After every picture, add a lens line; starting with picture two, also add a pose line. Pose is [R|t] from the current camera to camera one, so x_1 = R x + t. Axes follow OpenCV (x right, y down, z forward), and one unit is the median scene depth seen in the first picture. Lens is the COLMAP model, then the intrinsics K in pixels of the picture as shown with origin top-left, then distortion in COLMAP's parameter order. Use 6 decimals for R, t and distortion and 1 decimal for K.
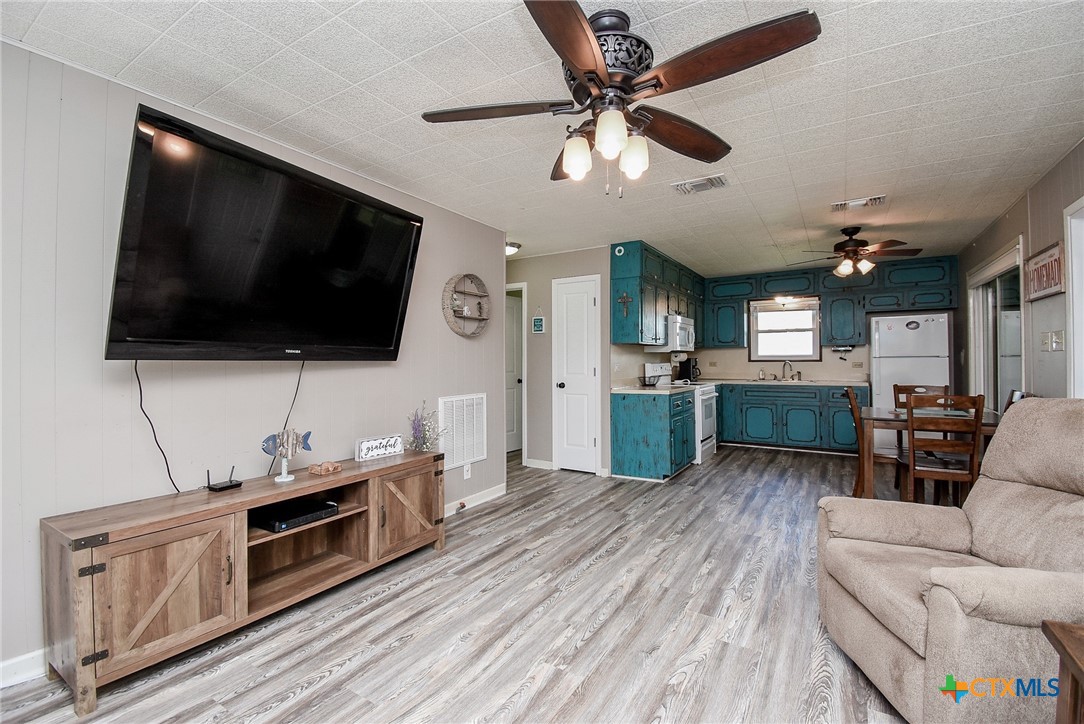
lens RADIAL K [[476.4, 0, 537.5], [0, 476.4, 356.1], [0, 0, 1]] dist [-0.006528, -0.006109]
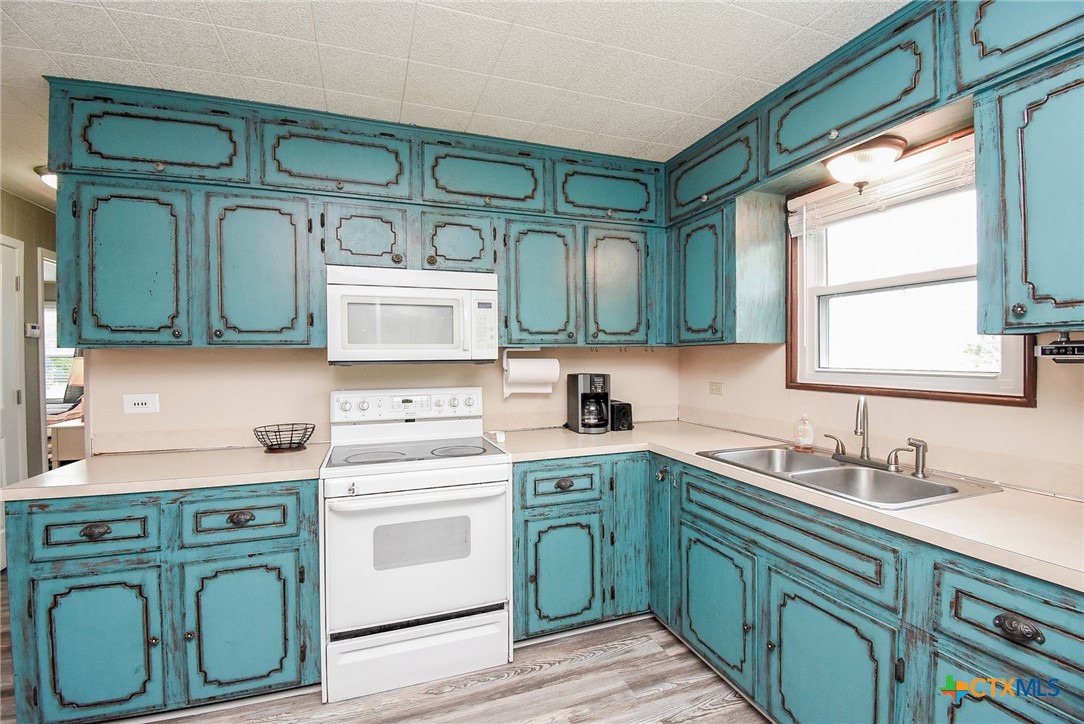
lens RADIAL K [[476.4, 0, 541.7], [0, 476.4, 362.9], [0, 0, 1]] dist [-0.006528, -0.006109]
pose [[0.794573, 0.003676, -0.607158, 0.124574], [0.015733, 0.999521, 0.026641, -0.004037], [0.606965, -0.030721, 0.794134, 0.156321]]
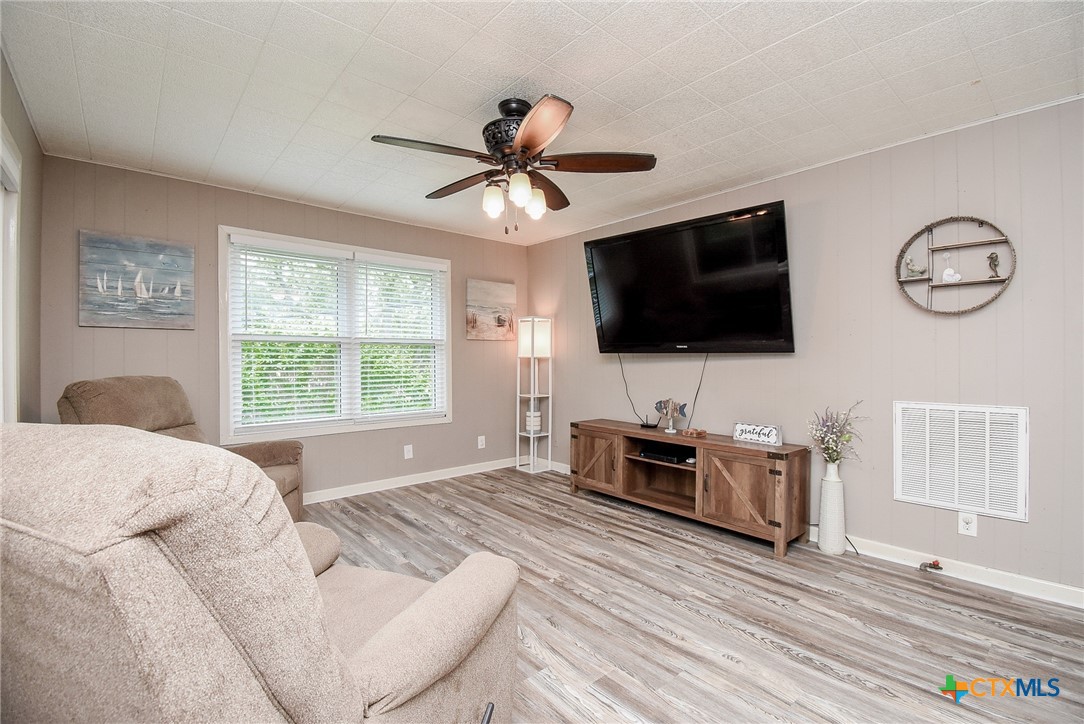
lens RADIAL K [[476.4, 0, 539.5], [0, 476.4, 358.5], [0, 0, 1]] dist [-0.006528, -0.006109]
pose [[-0.295902, 0.008369, -0.955181, 0.976148], [0.013818, 0.999894, 0.004480, 0.013776], [0.955118, -0.011874, -0.295987, 0.995794]]
